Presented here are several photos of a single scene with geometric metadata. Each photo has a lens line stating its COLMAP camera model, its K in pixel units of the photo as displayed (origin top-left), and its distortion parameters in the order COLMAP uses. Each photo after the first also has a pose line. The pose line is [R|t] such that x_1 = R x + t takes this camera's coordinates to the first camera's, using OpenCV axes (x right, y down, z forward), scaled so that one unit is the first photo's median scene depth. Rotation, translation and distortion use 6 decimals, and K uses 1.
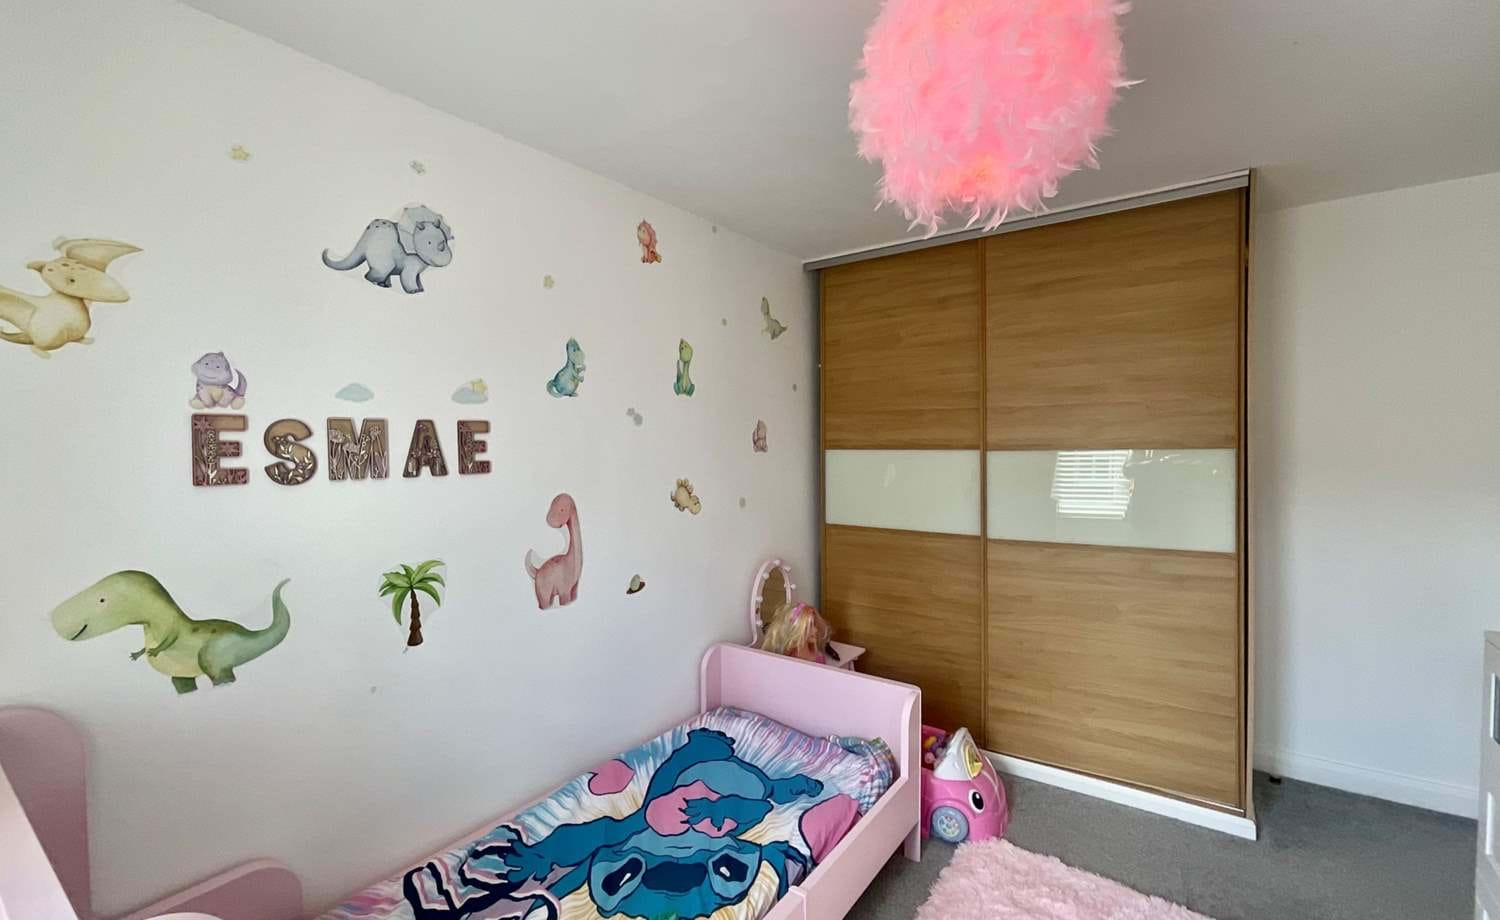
lens RADIAL K [[653.5, 0, 756.9], [0, 653.5, 461.7], [0, 0, 1]] dist [-0.005299, -0.000717]
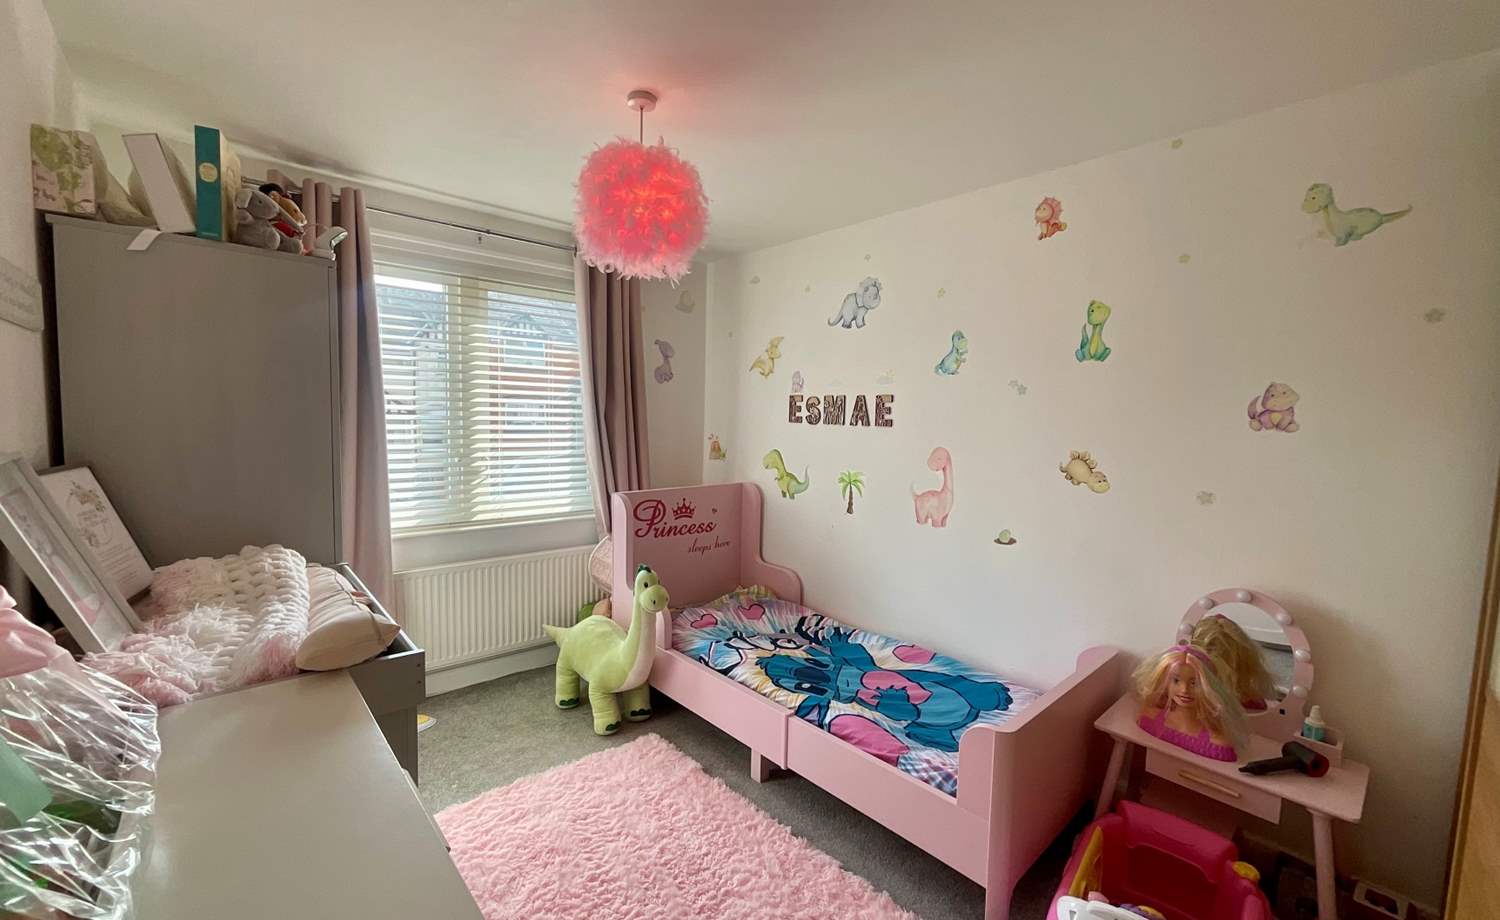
lens RADIAL K [[615.1, 0, 752.7], [0, 615.1, 461.7], [0, 0, 1]] dist [-0.004090, -0.000331]
pose [[-0.224374, 0.080210, -0.971197, 0.989001], [-0.053726, 0.994073, 0.094511, -0.019374], [0.973021, 0.073384, -0.218734, 0.851997]]
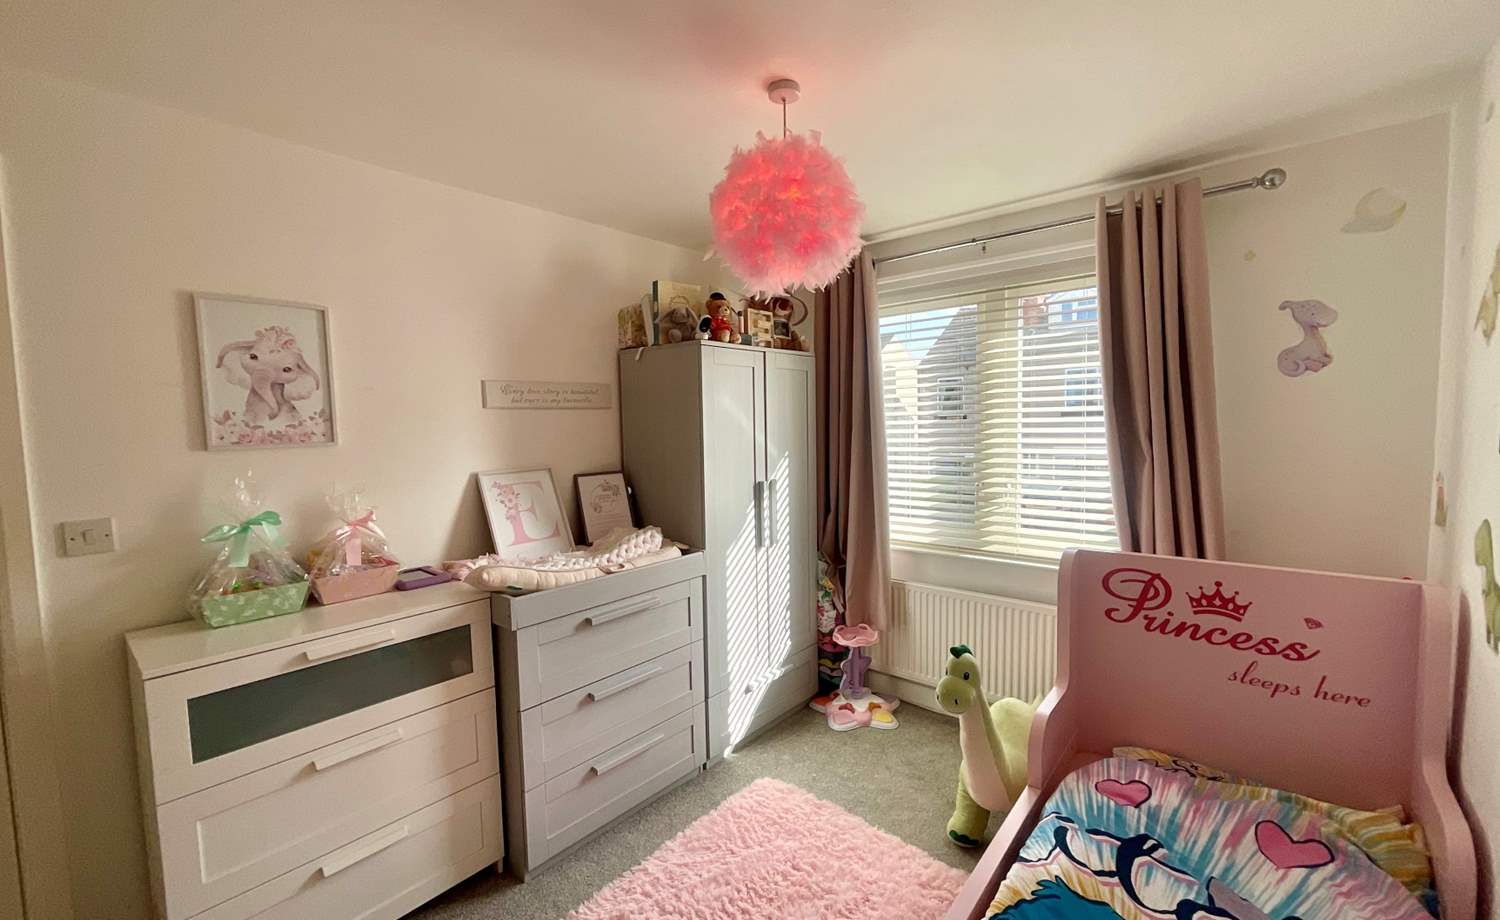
lens RADIAL K [[615.1, 0, 756.3], [0, 615.1, 459.3], [0, 0, 1]] dist [-0.004090, -0.000331]
pose [[-0.992082, 0.027409, 0.122566, 0.103719], [0.039529, 0.994443, 0.097578, -0.058215], [-0.119210, 0.101651, -0.987652, 1.270696]]
